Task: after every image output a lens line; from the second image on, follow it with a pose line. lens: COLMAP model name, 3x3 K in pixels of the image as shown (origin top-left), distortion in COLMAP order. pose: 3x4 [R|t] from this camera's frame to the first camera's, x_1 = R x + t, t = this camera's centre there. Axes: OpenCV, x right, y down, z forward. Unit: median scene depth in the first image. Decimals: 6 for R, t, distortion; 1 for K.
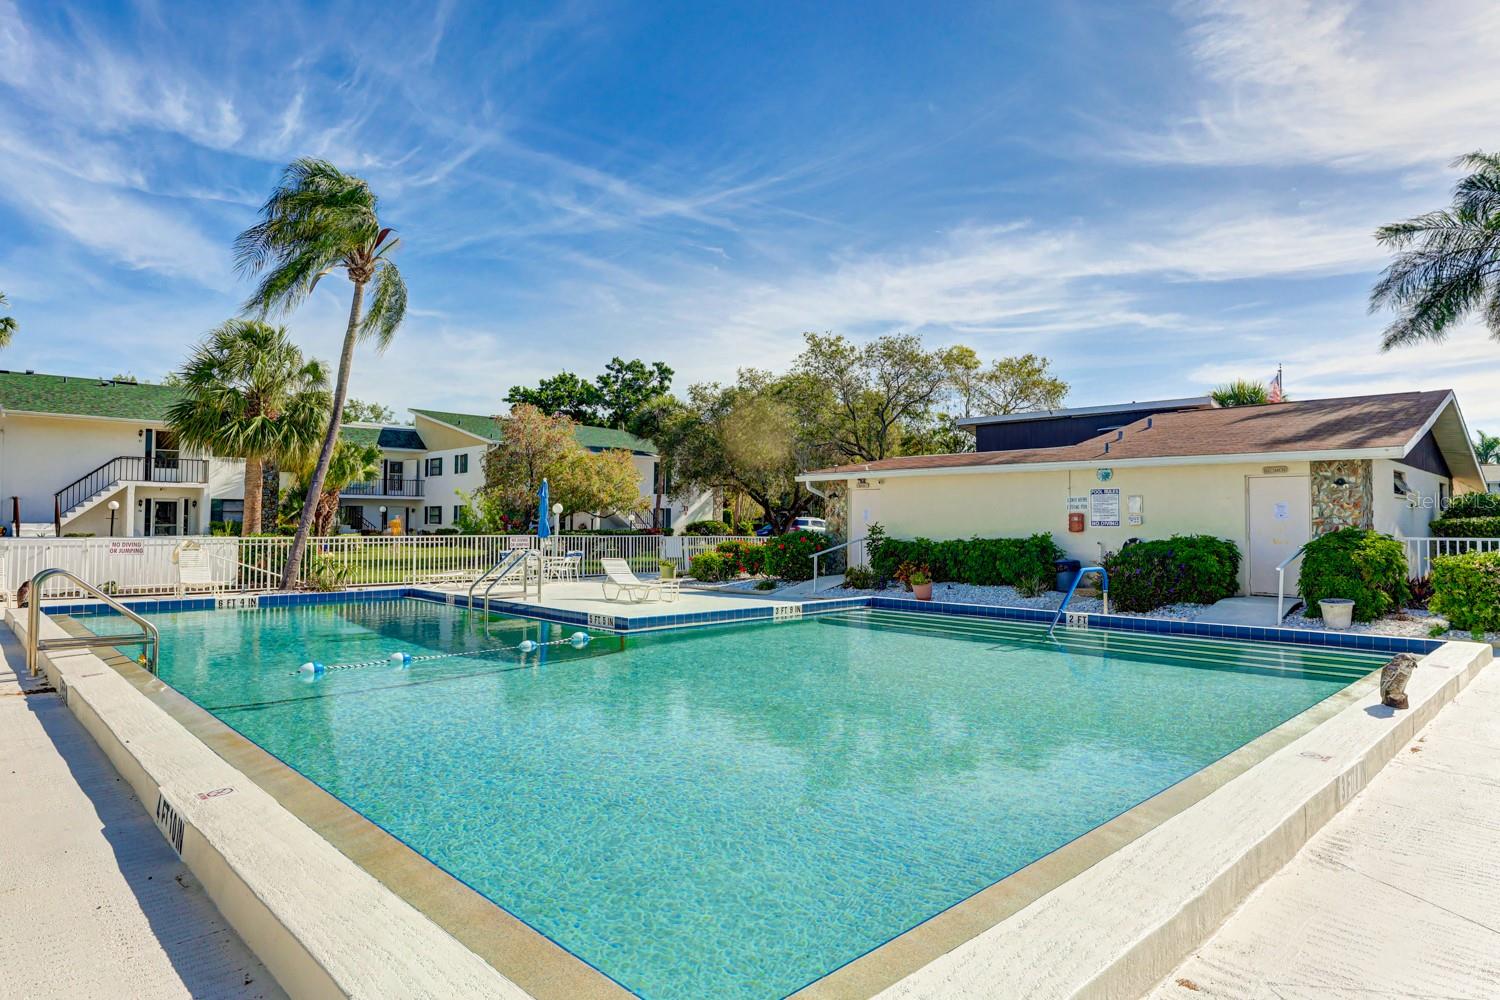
lens RADIAL K [[853.1, 0, 733.0], [0, 853.1, 503.2], [0, 0, 1]] dist [-0.000369, 0.000131]
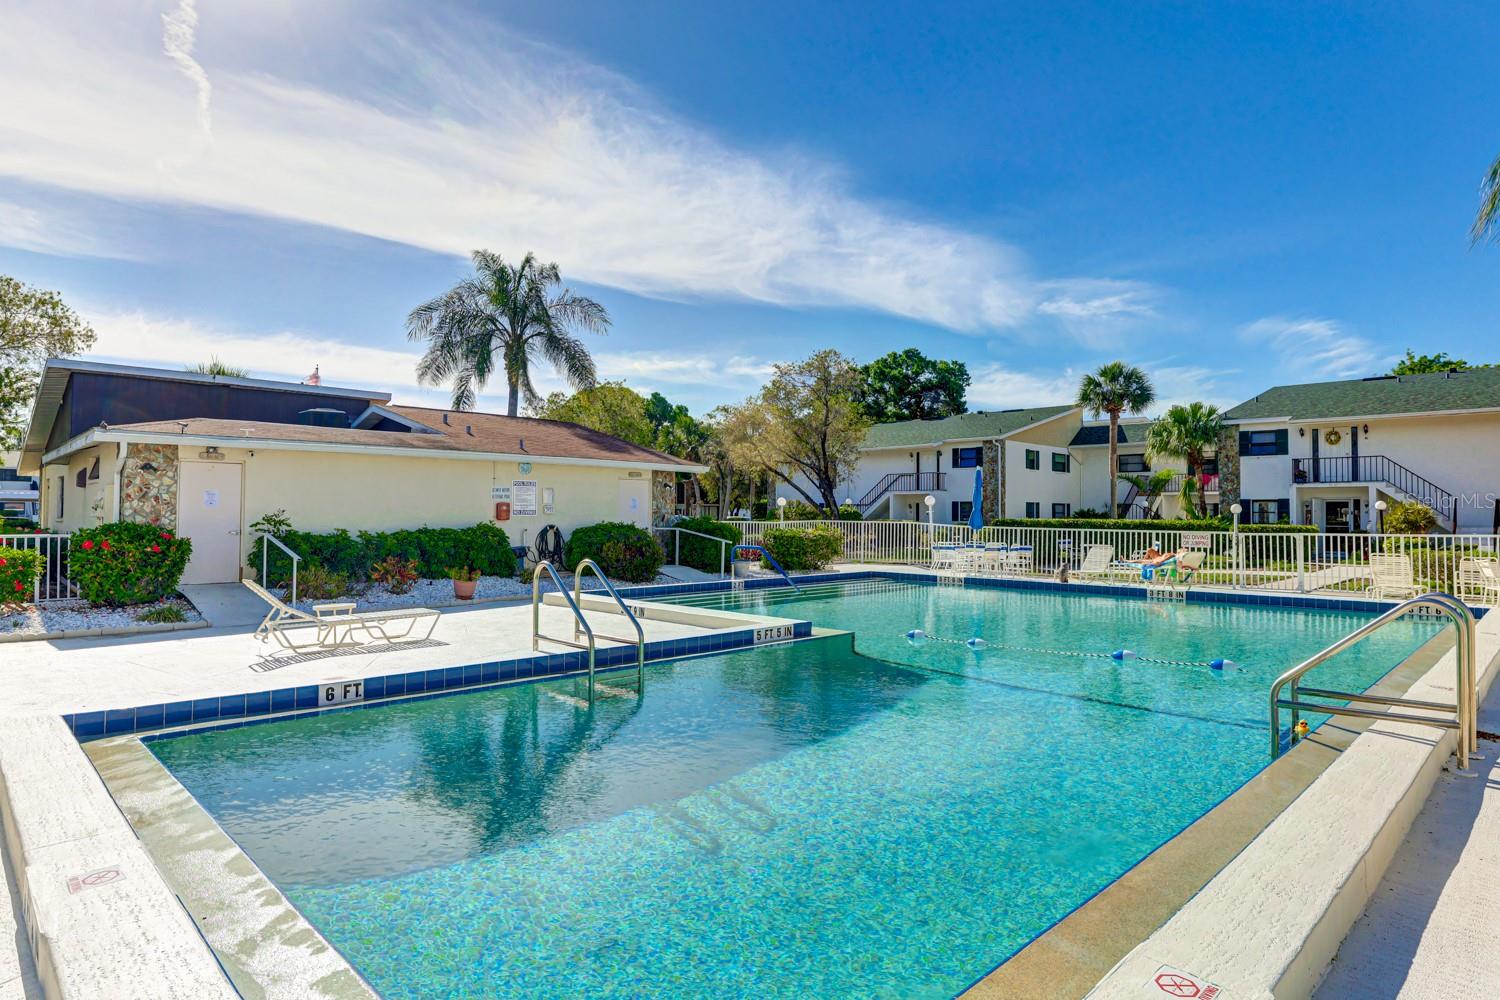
lens RADIAL K [[853.1, 0, 733.0], [0, 853.1, 503.2], [0, 0, 1]] dist [-0.000369, 0.000131]
pose [[-0.000039, 0.009735, 0.999953, -0.663589], [-0.026944, 0.999590, -0.009733, 0.015293], [-0.999637, -0.026943, 0.000224, 0.717213]]
